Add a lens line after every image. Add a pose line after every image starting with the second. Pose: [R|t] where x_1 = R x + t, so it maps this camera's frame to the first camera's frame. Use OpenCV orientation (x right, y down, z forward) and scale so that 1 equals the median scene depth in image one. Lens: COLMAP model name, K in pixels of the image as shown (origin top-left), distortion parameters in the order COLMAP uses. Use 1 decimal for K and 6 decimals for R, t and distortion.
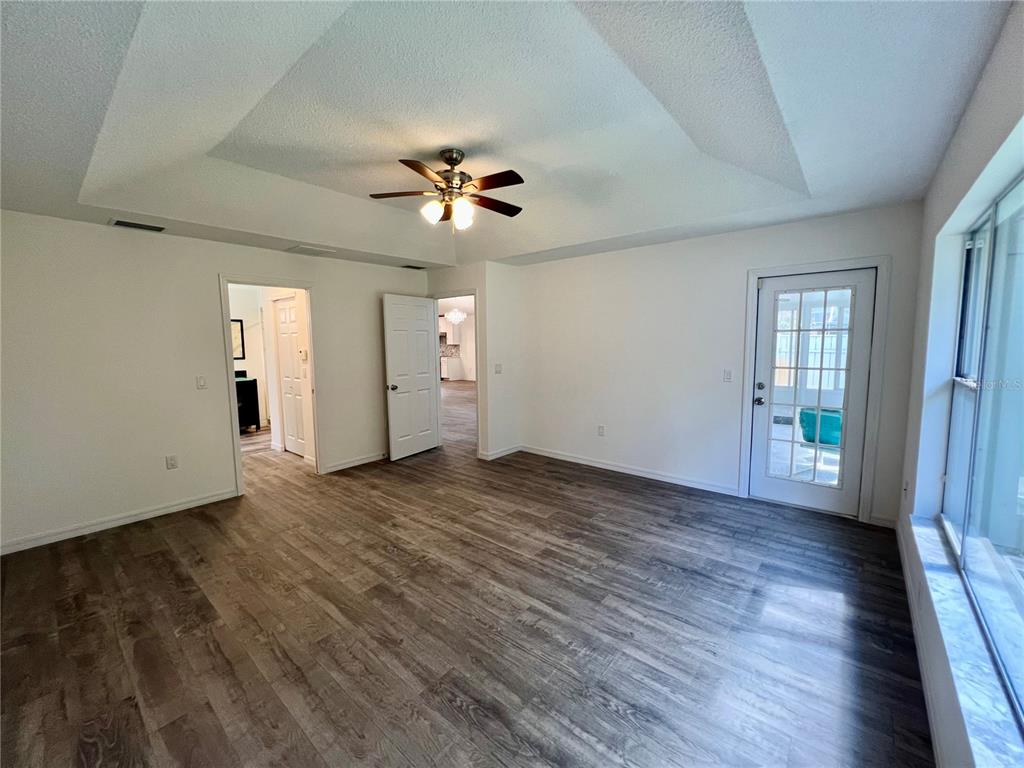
lens RADIAL K [[411.8, 0, 511.4], [0, 411.8, 382.9], [0, 0, 1]] dist [-0.001936, 0.000597]
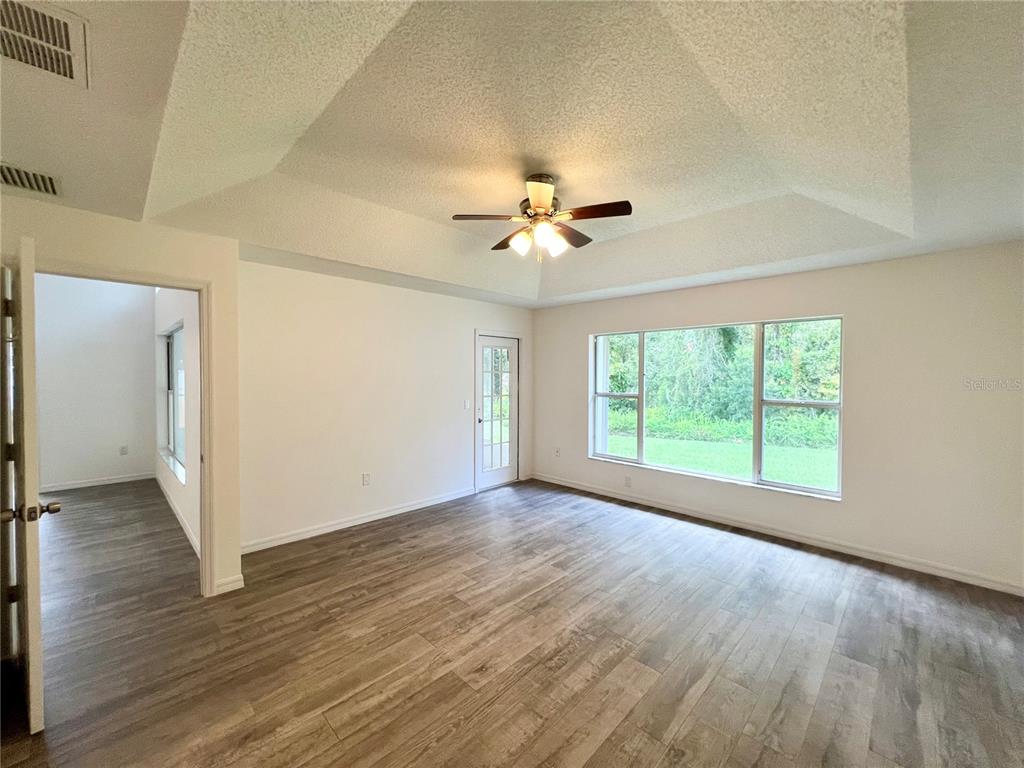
lens RADIAL K [[410.8, 0, 511.7], [0, 410.8, 373.9], [0, 0, 1]] dist [-0.000644, -0.000052]
pose [[0.076632, 0.012929, 0.996976, -0.910665], [0.095251, 0.995248, -0.020228, -0.086934], [-0.992499, 0.096513, 0.075037, 0.859228]]
